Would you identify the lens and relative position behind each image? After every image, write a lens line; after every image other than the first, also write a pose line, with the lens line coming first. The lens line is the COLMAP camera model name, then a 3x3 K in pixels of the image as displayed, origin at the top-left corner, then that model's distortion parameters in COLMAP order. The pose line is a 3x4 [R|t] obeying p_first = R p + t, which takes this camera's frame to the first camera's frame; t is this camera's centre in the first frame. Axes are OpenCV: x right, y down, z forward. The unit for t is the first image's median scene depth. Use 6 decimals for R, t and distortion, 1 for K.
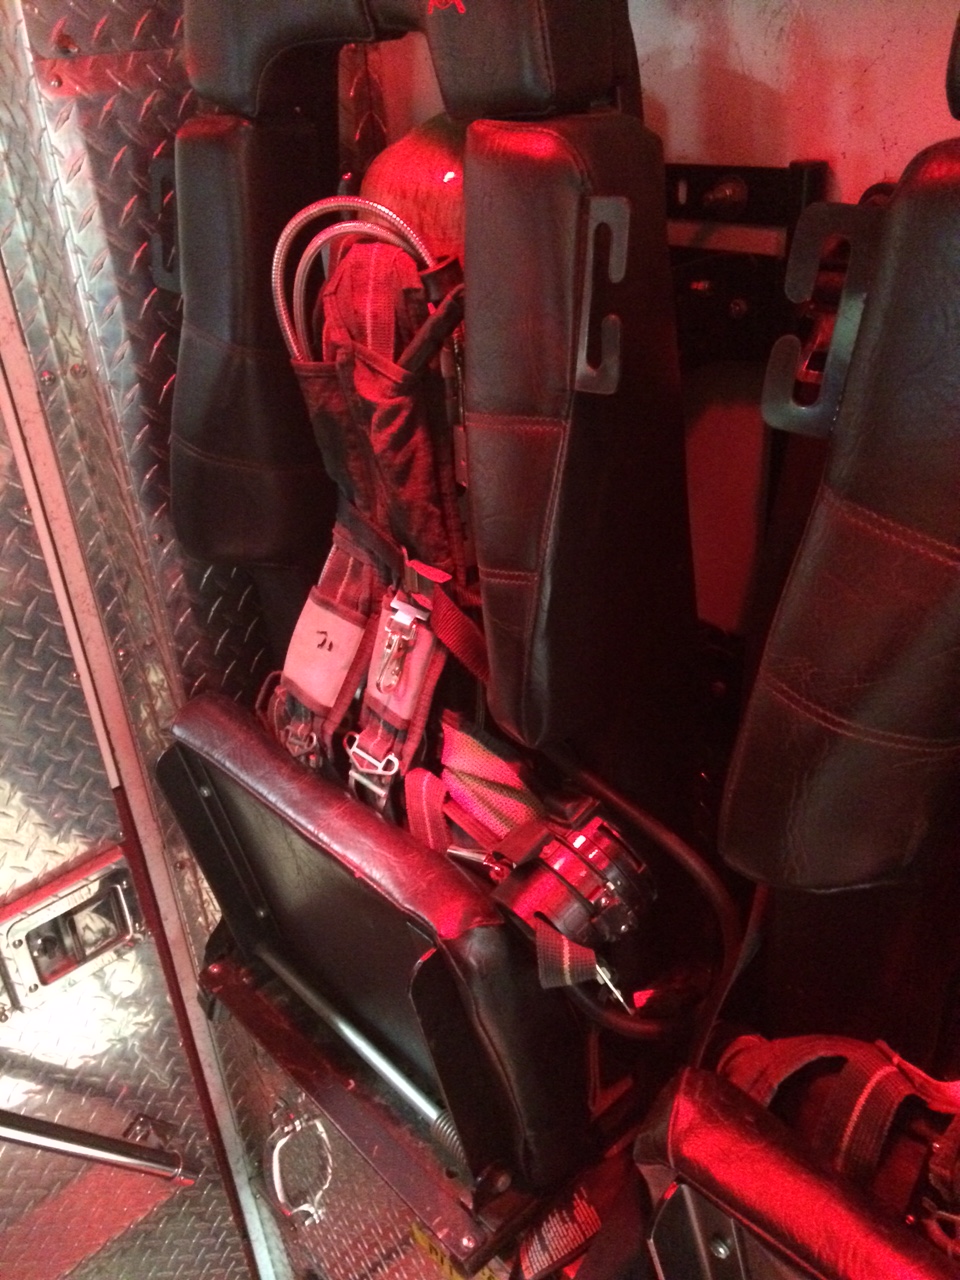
lens RADIAL K [[1075.3, 0, 479.9], [0, 1075.3, 643.9], [0, 0, 1]] dist [0.083777, -0.130733]
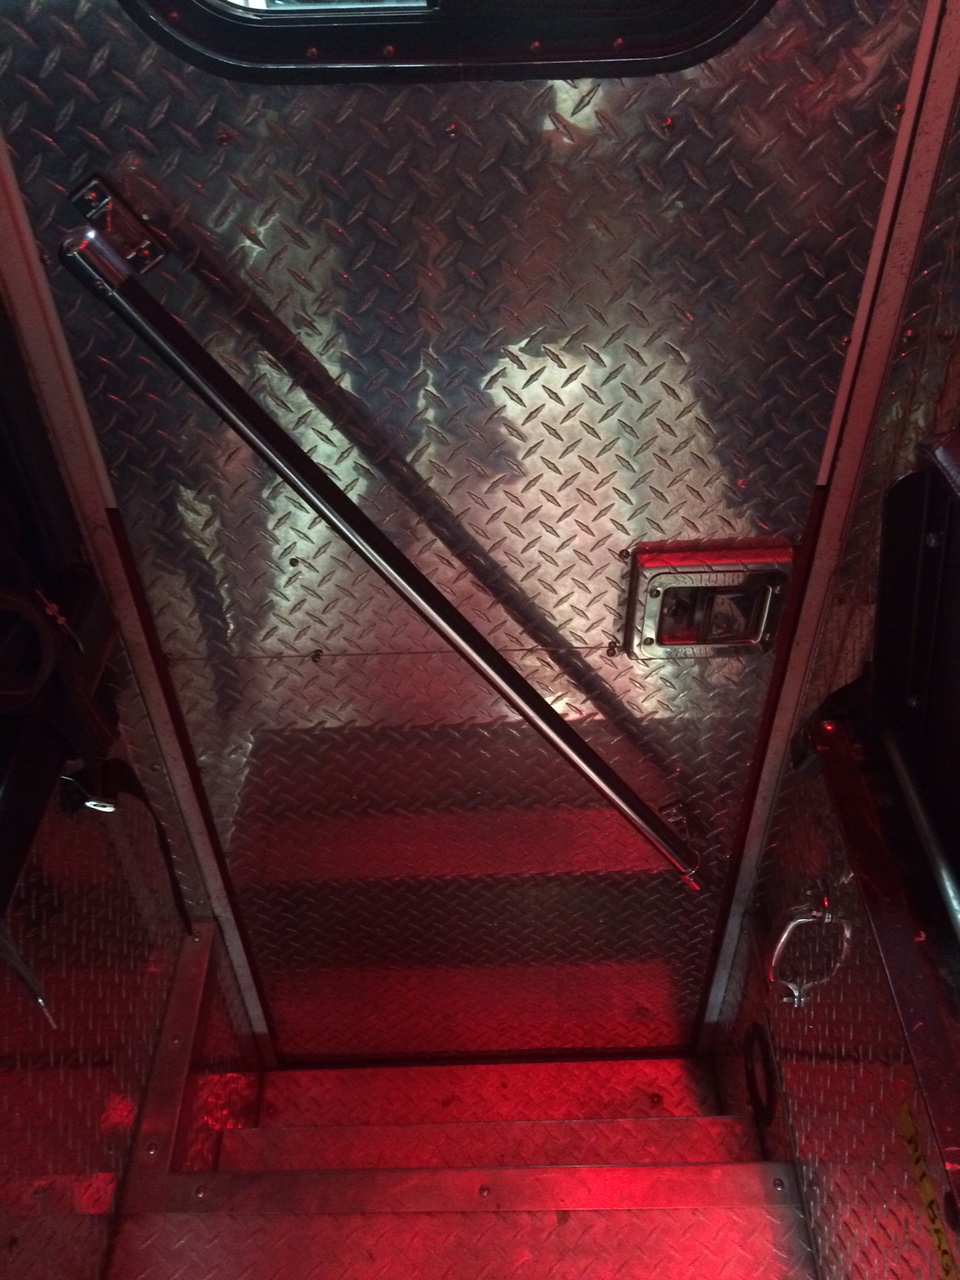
lens RADIAL K [[1075.3, 0, 479.2], [0, 1075.3, 641.4], [0, 0, 1]] dist [0.083777, -0.130733]
pose [[0.745469, 0.488885, -0.453065, -0.088672], [-0.351590, 0.865887, 0.355842, 0.029281], [0.566269, -0.105976, 0.817379, 0.134149]]
